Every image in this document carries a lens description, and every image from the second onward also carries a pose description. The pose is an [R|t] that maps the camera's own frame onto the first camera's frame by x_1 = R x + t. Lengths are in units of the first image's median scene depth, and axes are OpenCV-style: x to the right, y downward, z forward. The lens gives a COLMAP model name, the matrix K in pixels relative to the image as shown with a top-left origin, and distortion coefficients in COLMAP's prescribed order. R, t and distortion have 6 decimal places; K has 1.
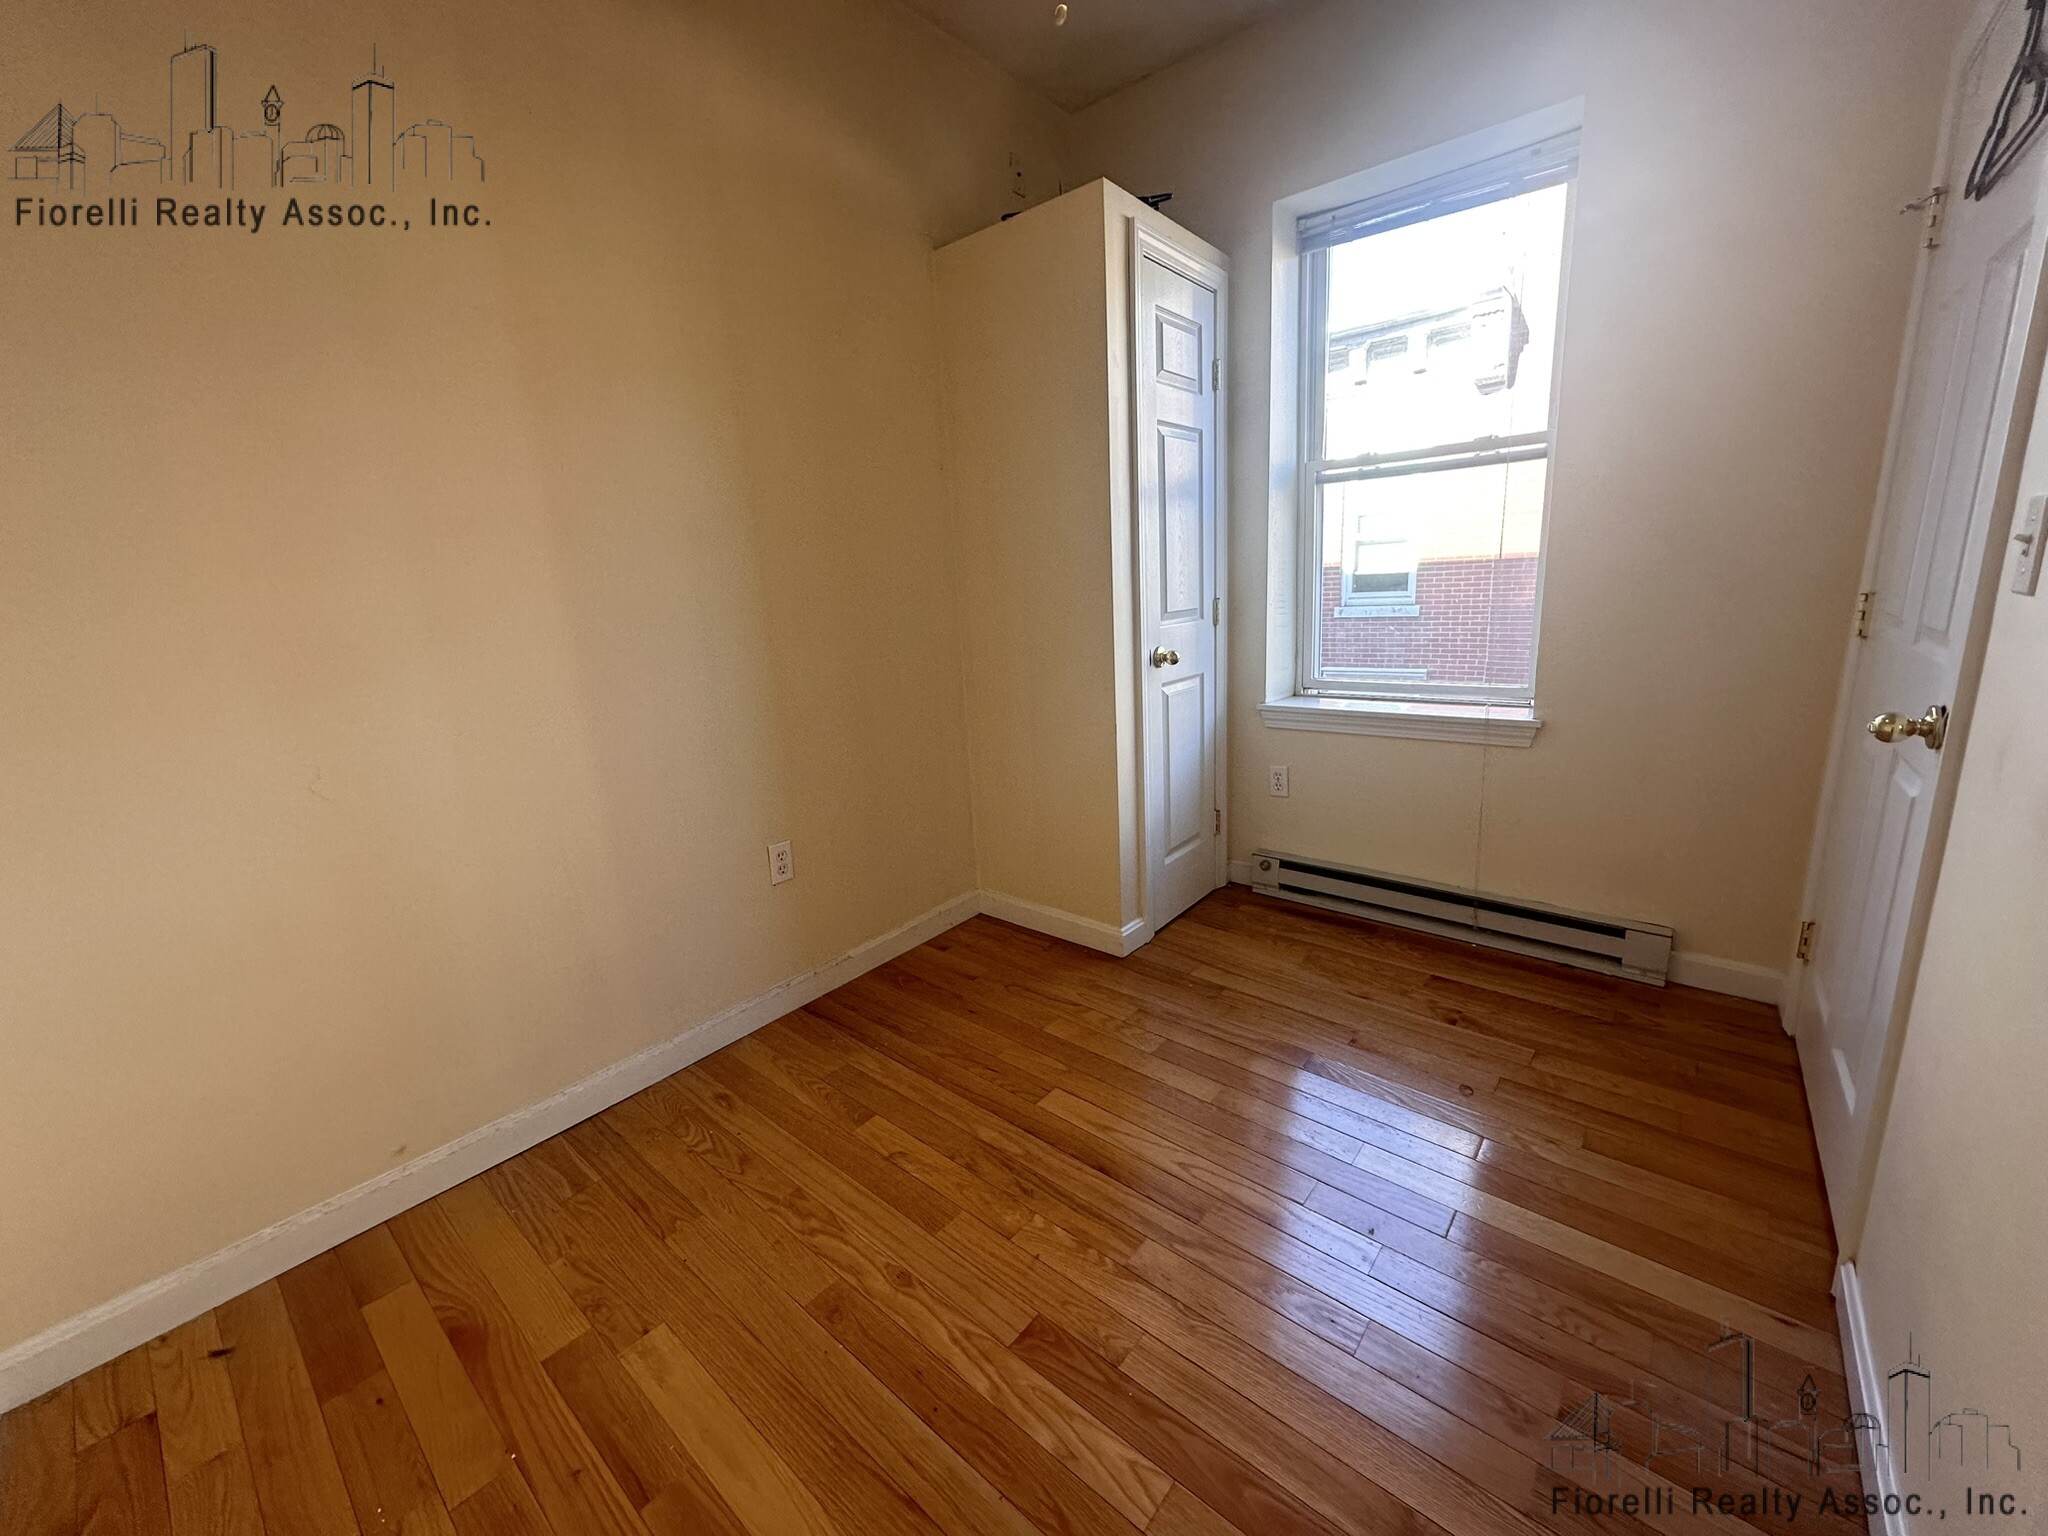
lens RADIAL K [[816.2, 0, 1010.7], [0, 816.2, 763.1], [0, 0, 1]] dist [-0.000655, -0.000199]
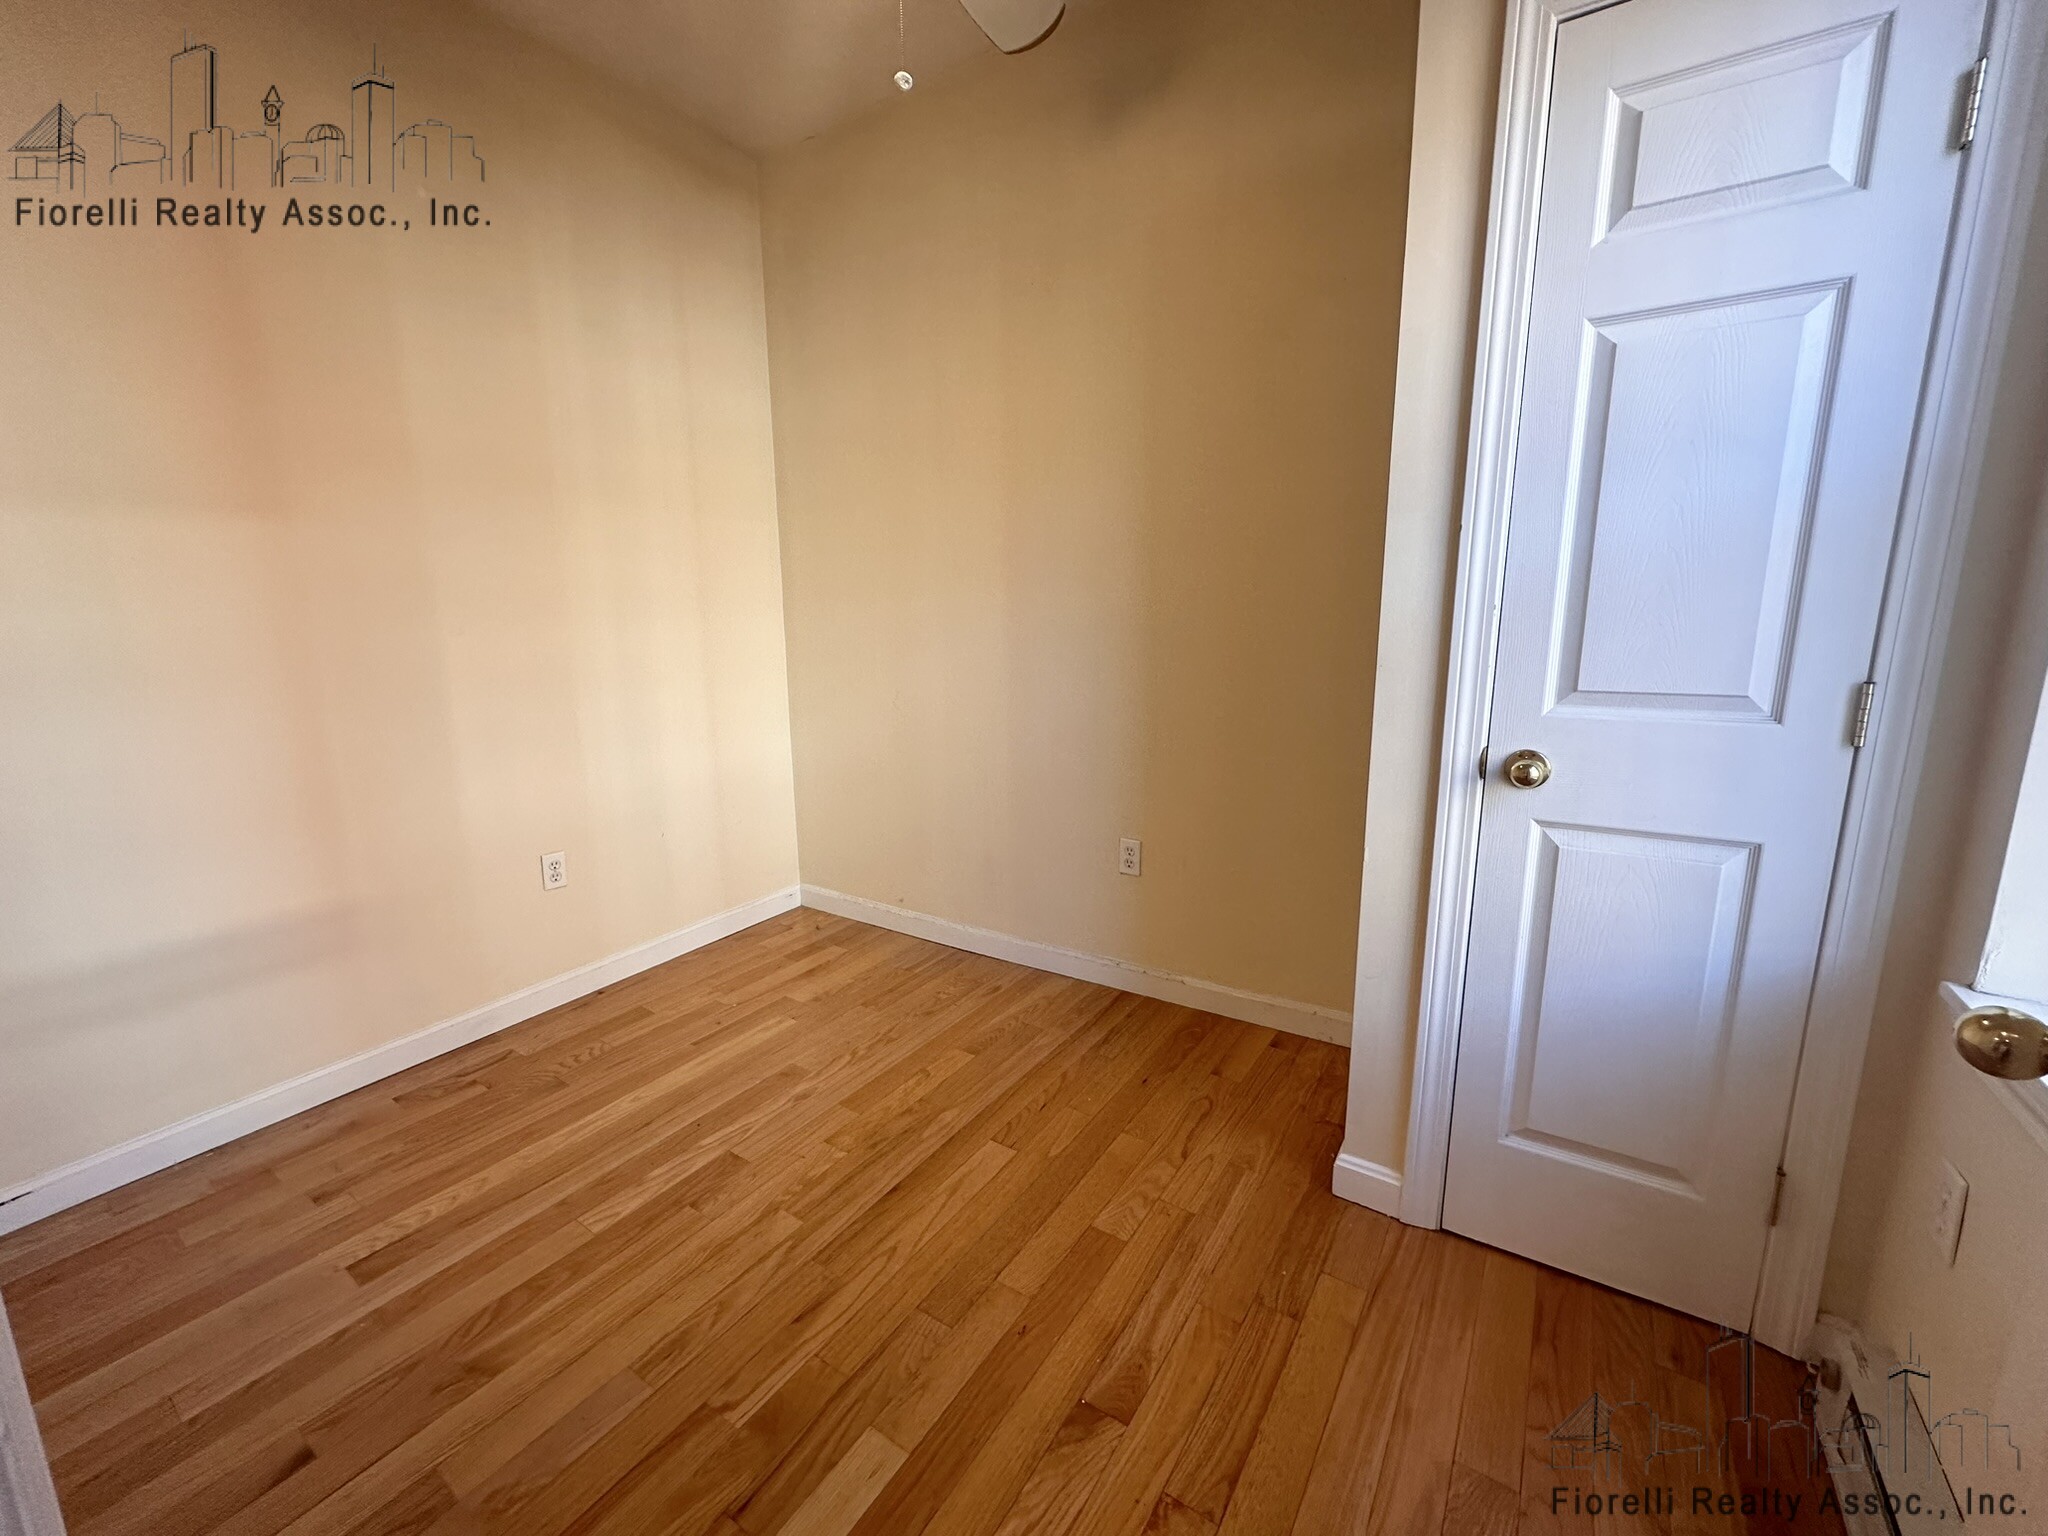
lens RADIAL K [[816.2, 0, 1040.8], [0, 816.2, 767.5], [0, 0, 1]] dist [-0.000655, -0.000199]
pose [[0.123005, 0.232584, -0.964767, 0.987524], [-0.215838, 0.955148, 0.202746, -0.255917], [0.968650, 0.183294, 0.167689, 0.893564]]
